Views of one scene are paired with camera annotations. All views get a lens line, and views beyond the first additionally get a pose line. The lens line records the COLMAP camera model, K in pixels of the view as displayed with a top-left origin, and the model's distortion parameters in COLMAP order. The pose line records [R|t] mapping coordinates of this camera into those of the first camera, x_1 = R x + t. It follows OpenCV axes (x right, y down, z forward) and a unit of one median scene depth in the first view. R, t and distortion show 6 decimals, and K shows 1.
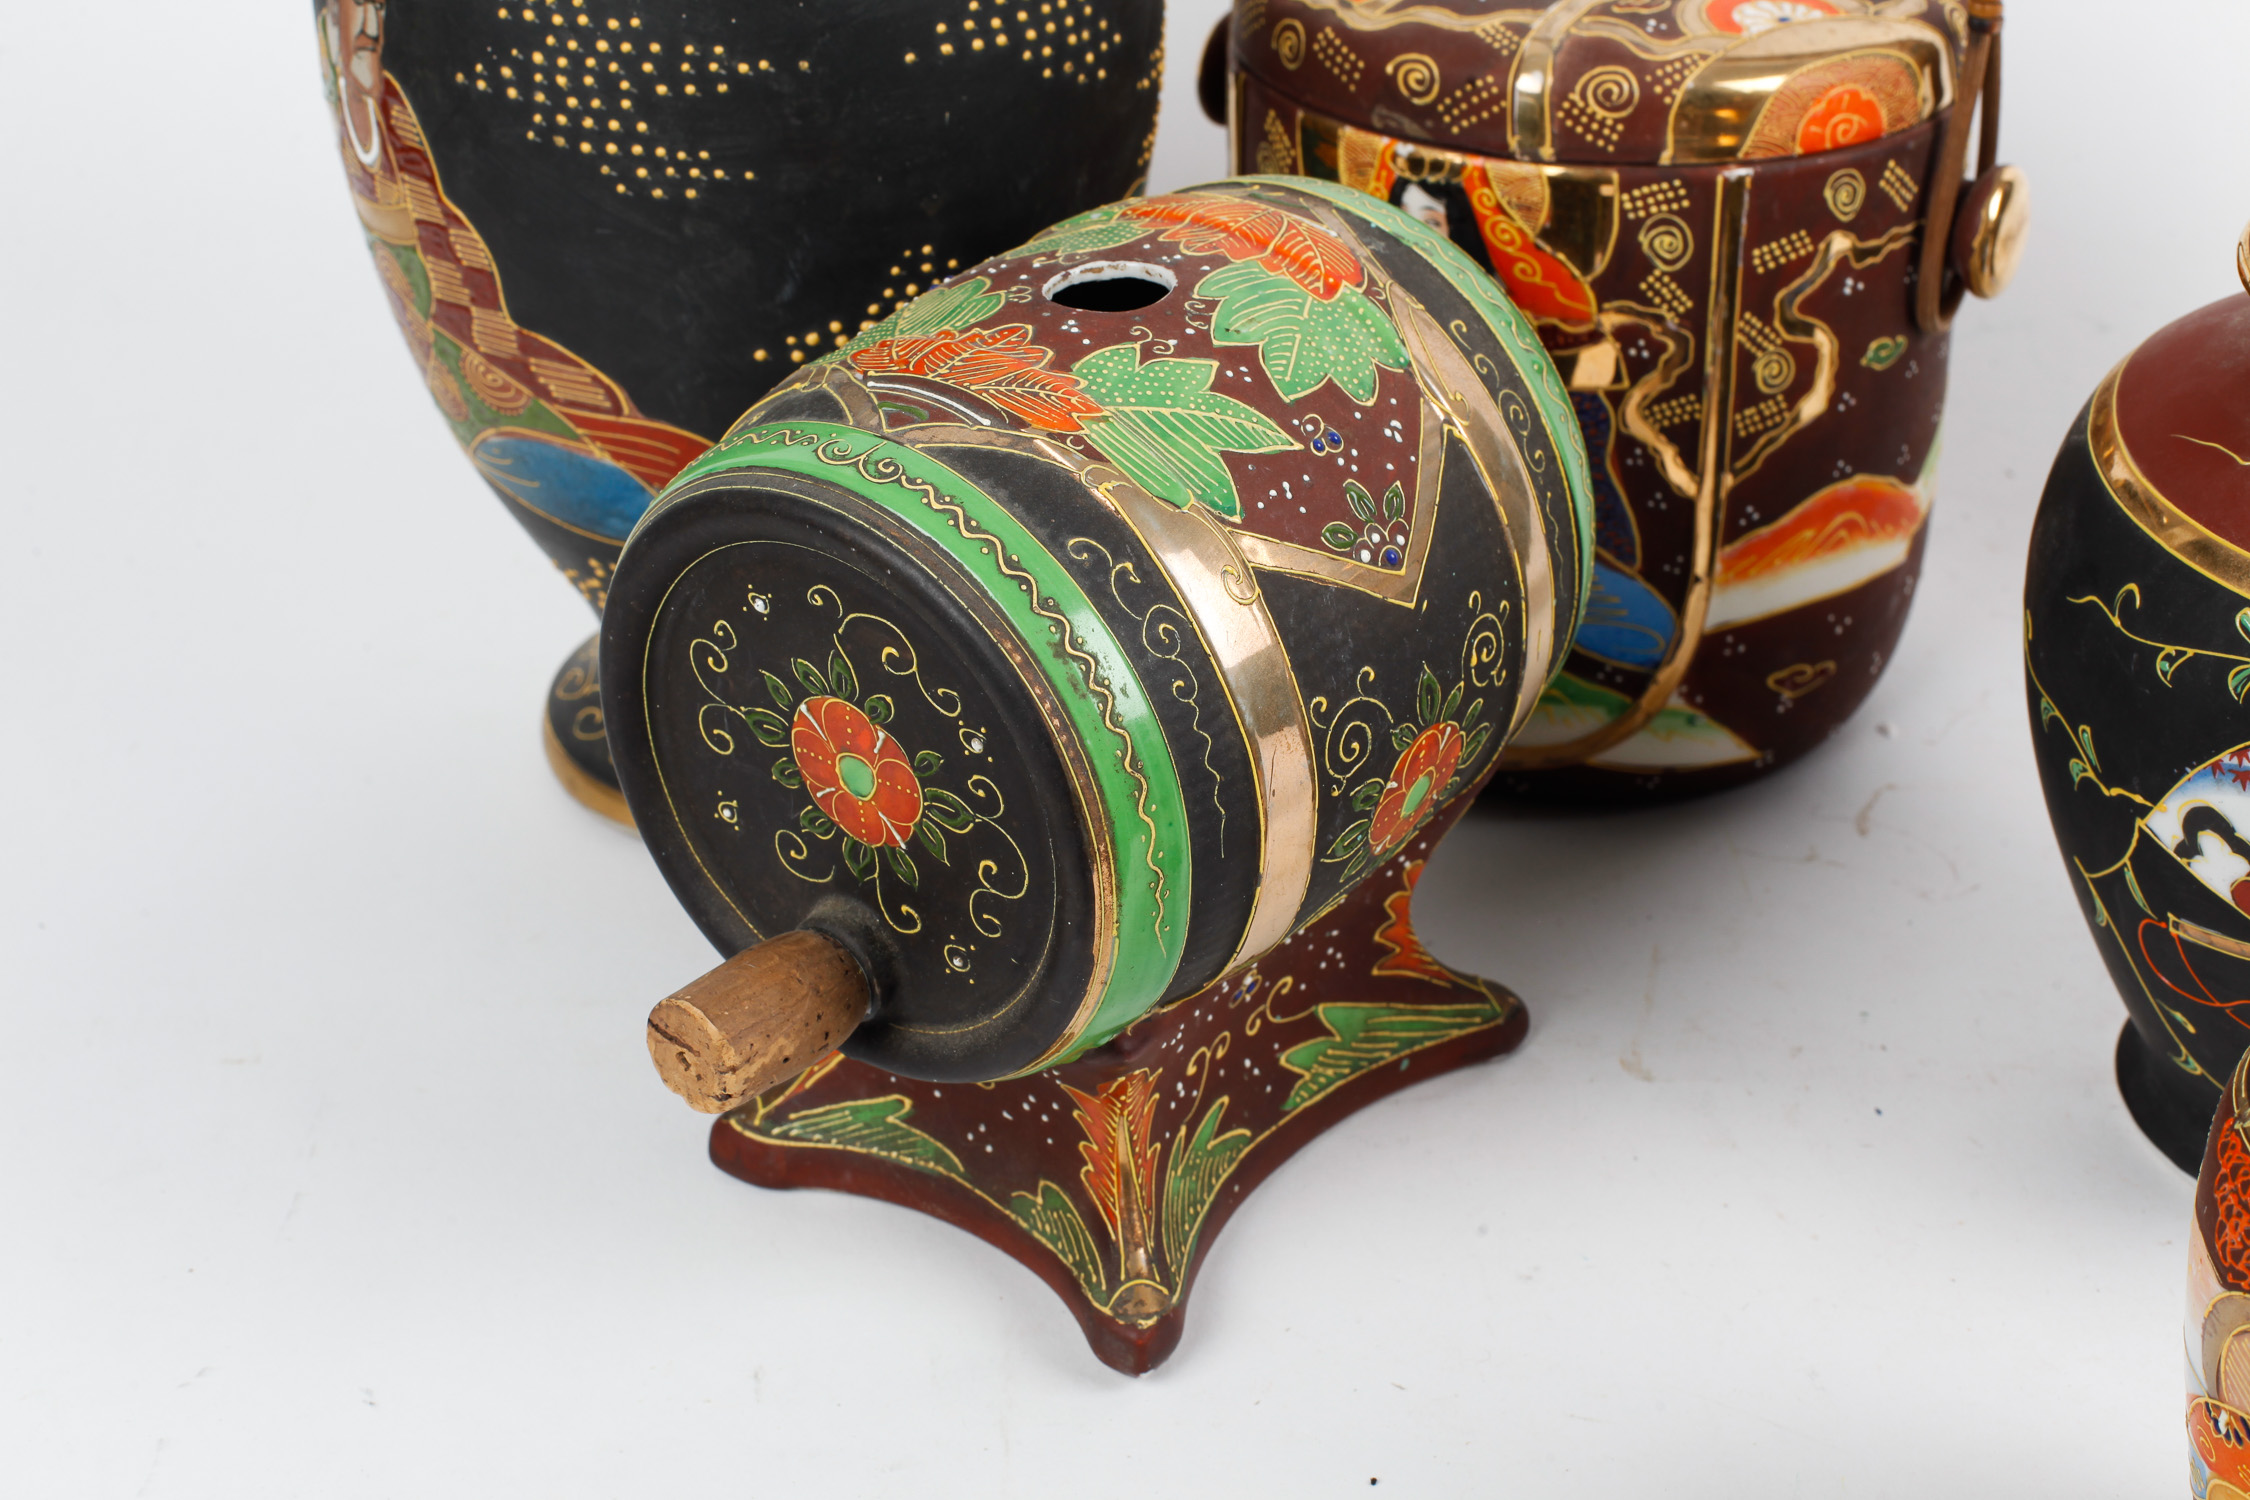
lens RADIAL K [[3509.5, 0, 1109.0], [0, 3509.5, 745.3], [0, 0, 1]] dist [-0.198390, 0.000000]
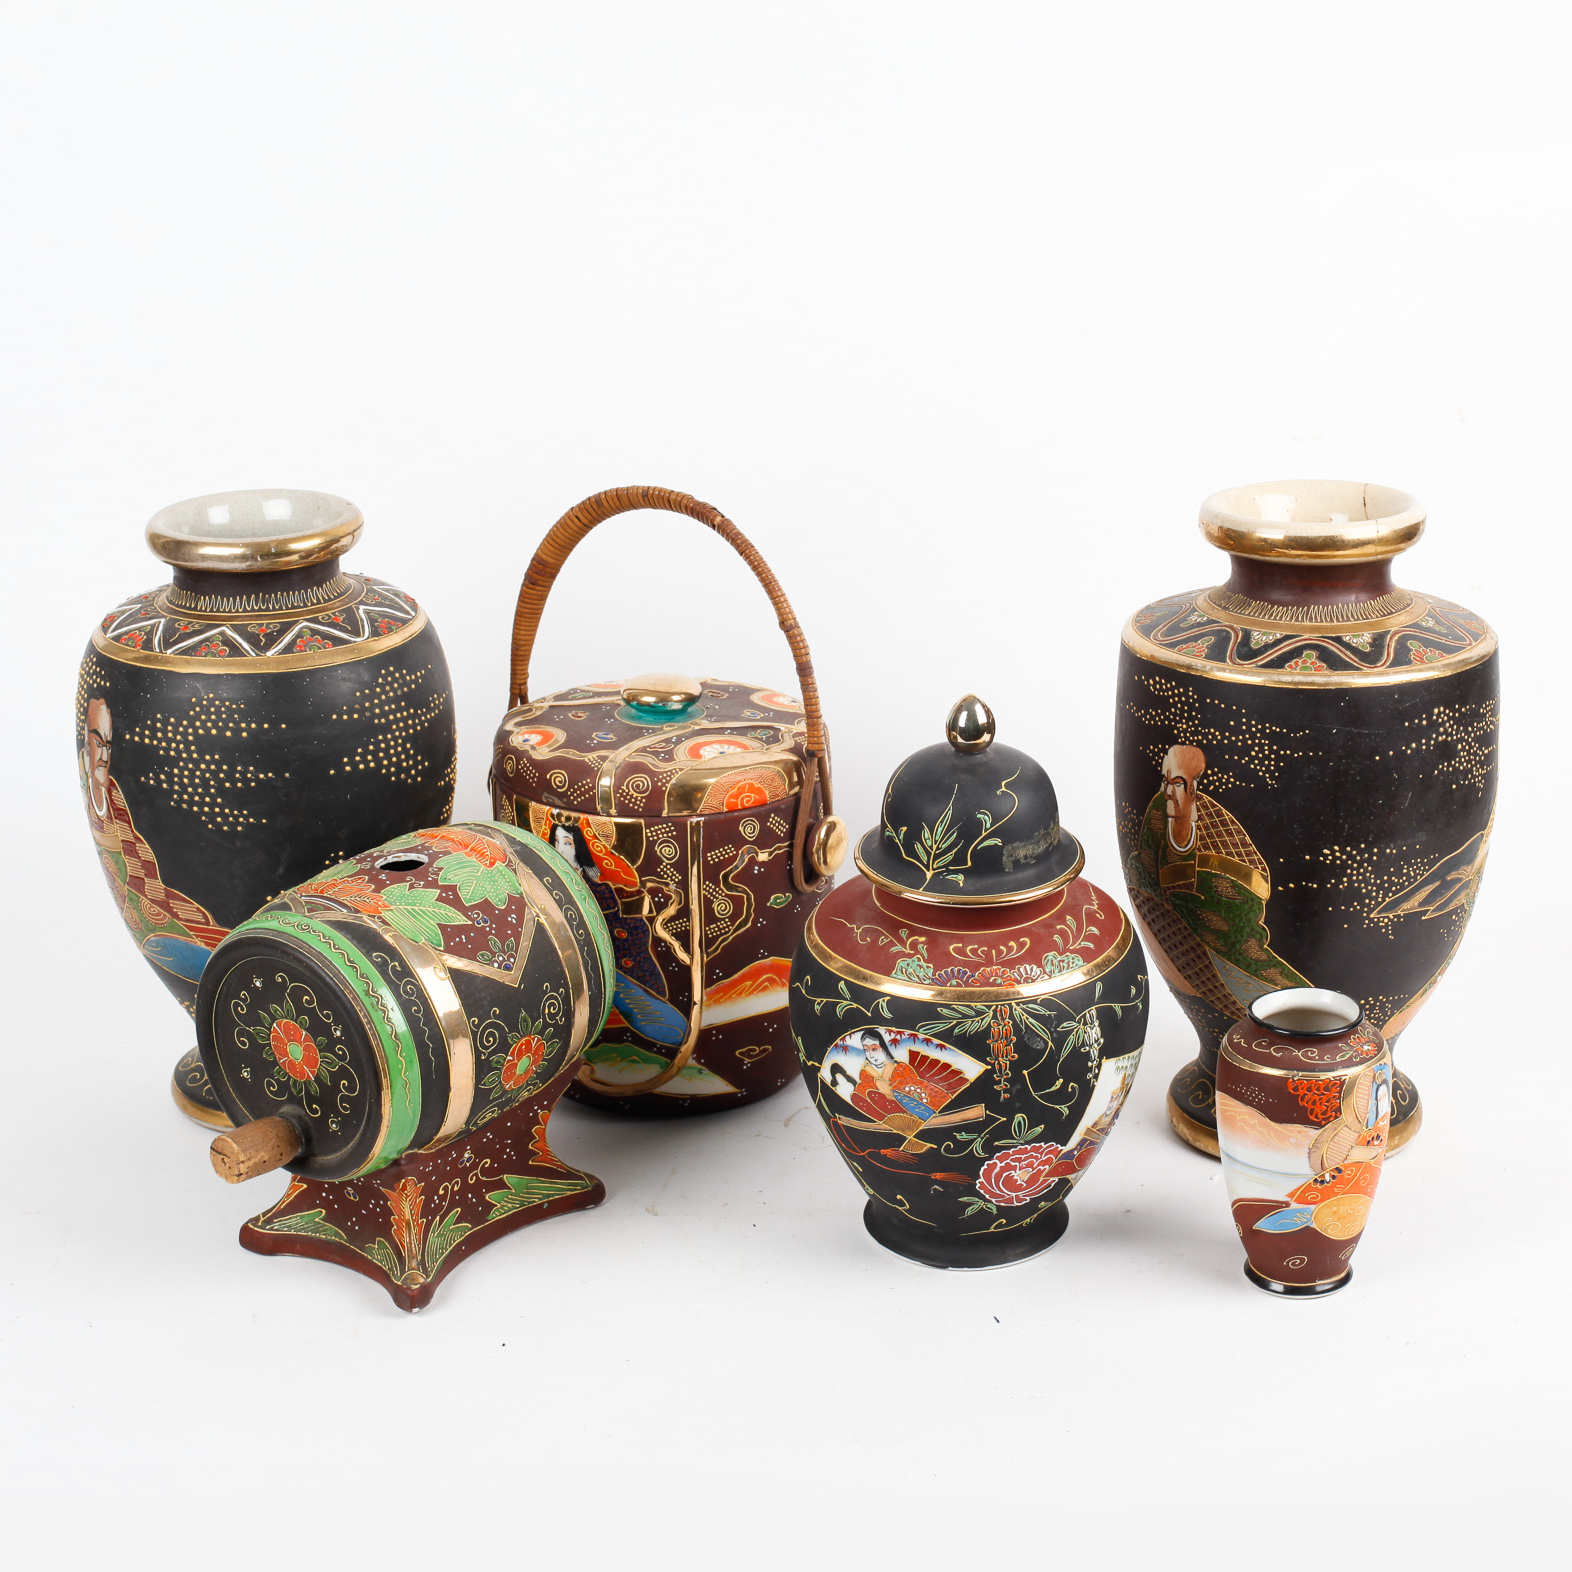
lens RADIAL K [[3420.6, 0, 864.0], [0, 3420.6, 738.1], [0, 0, 1]] dist [-0.140681, 0.000000]
pose [[0.999245, -0.001435, 0.038814, 0.214631], [0.009239, 0.979415, -0.201646, 0.252238], [-0.037726, 0.201852, 0.978689, -1.295629]]
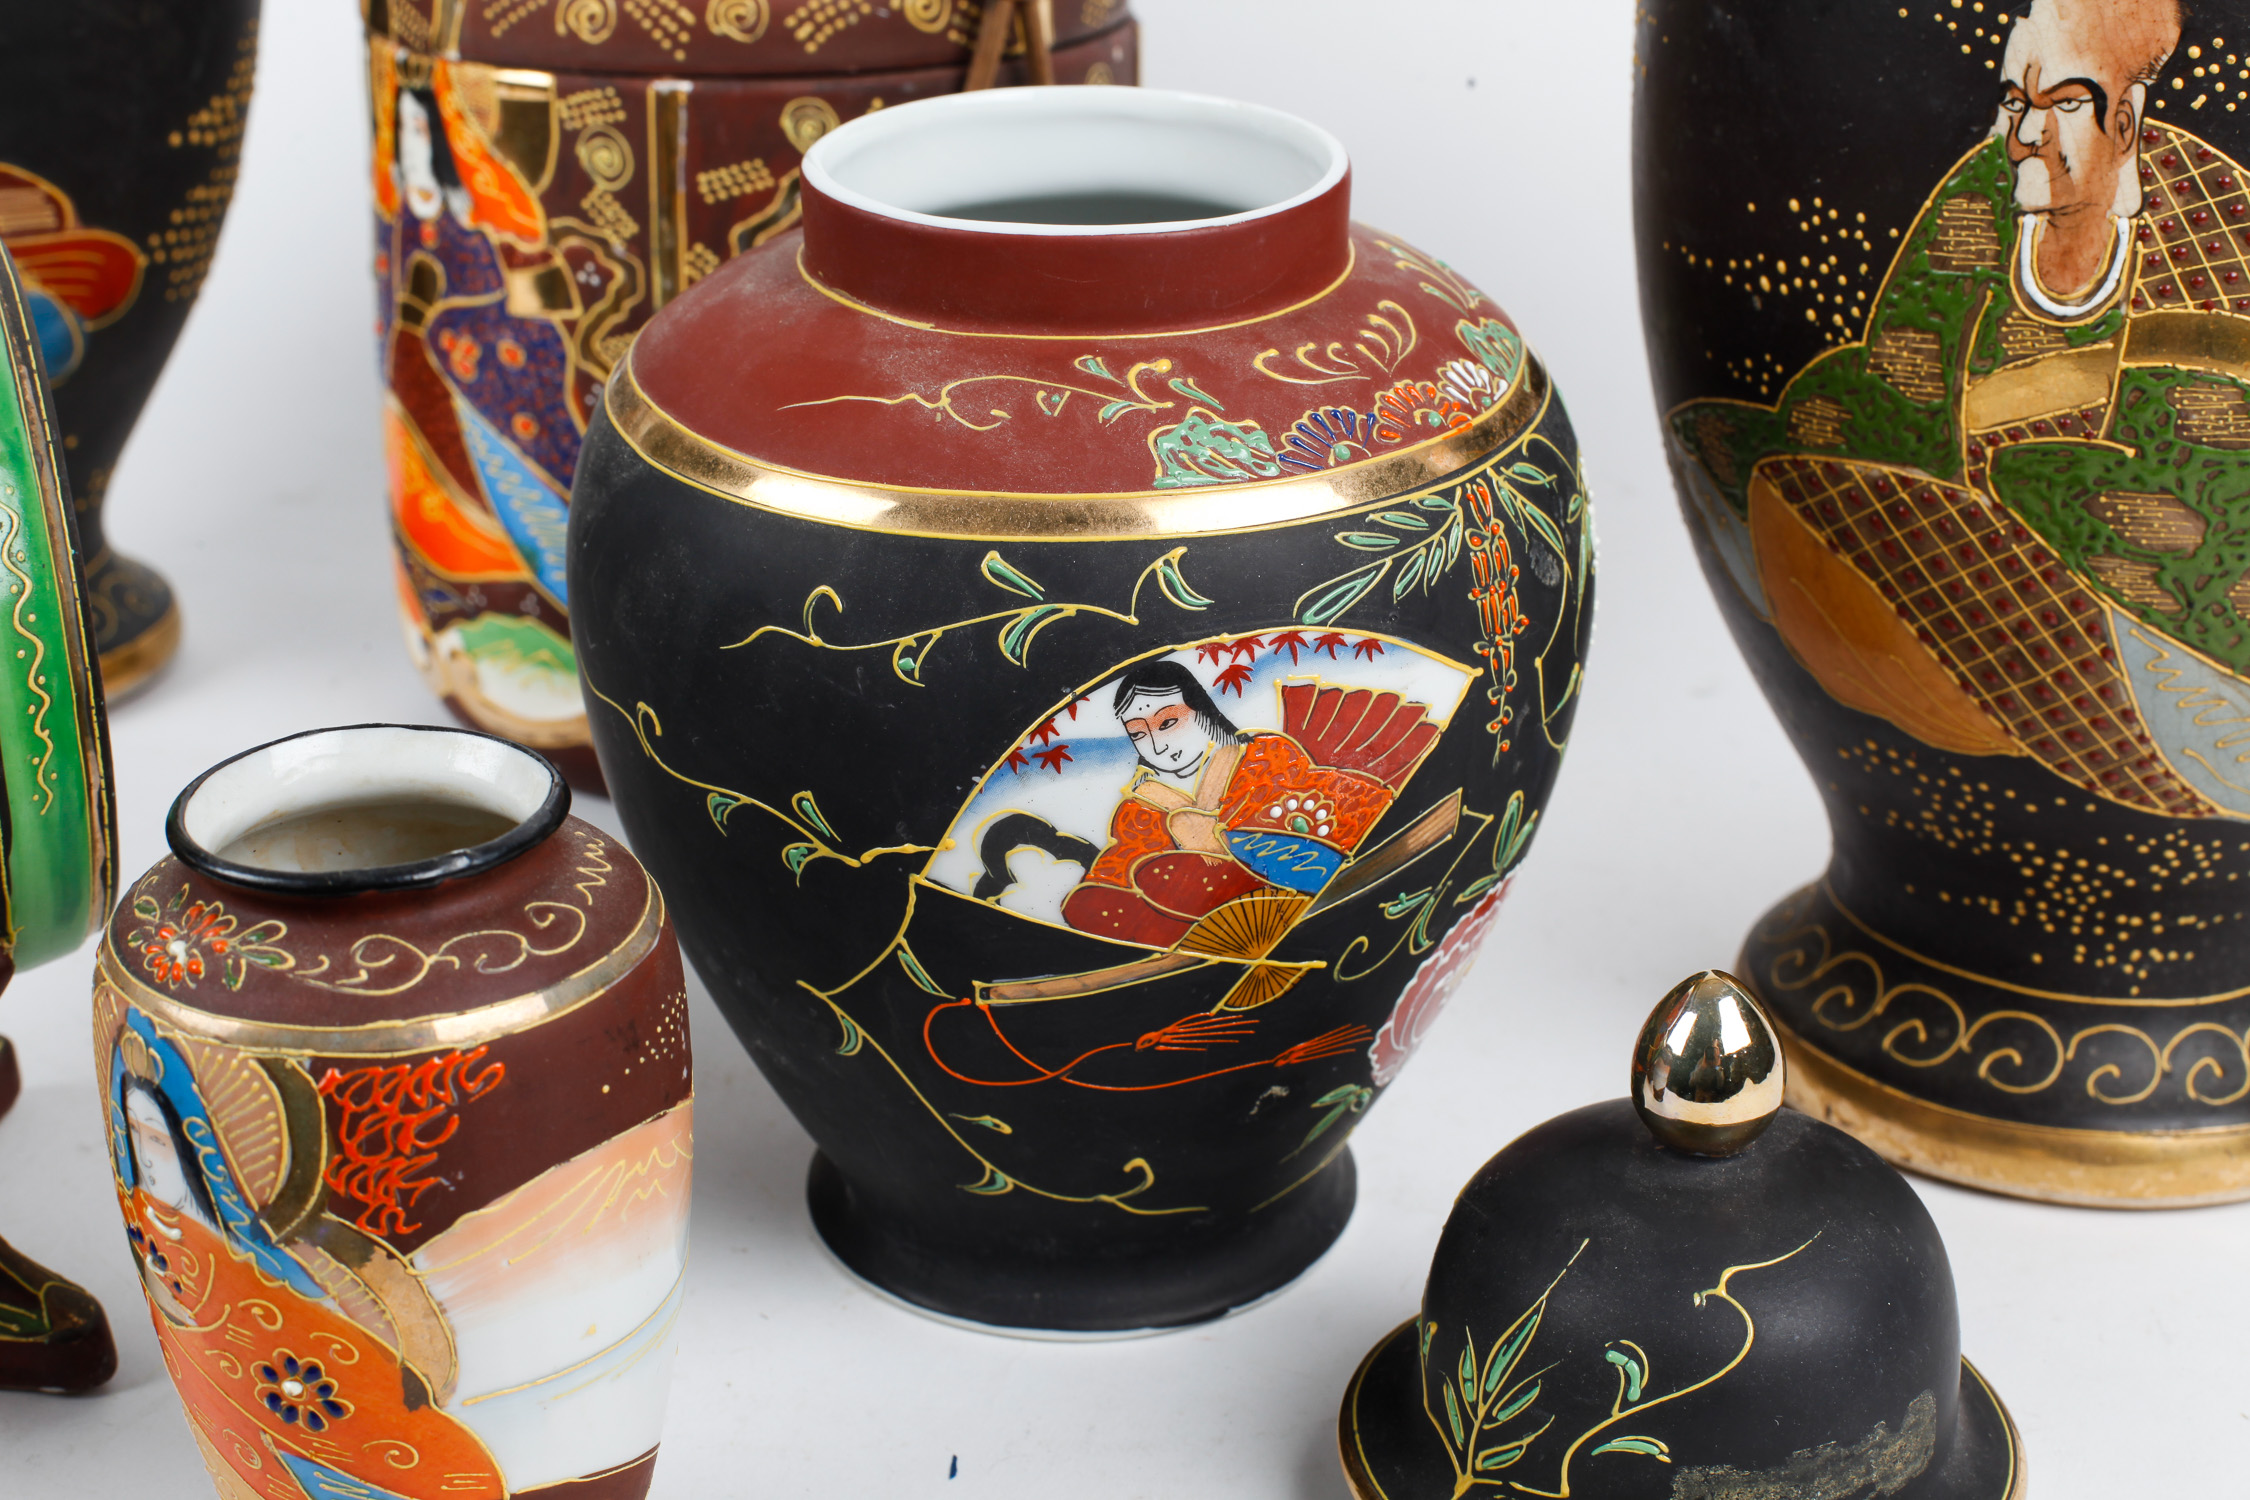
lens RADIAL K [[3509.5, 0, 1120.2], [0, 3509.5, 742.8], [0, 0, 1]] dist [-0.198390, 0.000000]
pose [[0.728474, -0.271400, 0.629021, -0.147192], [0.370945, 0.928198, -0.029110, 0.030940], [-0.575956, 0.254538, 0.776843, 0.309896]]
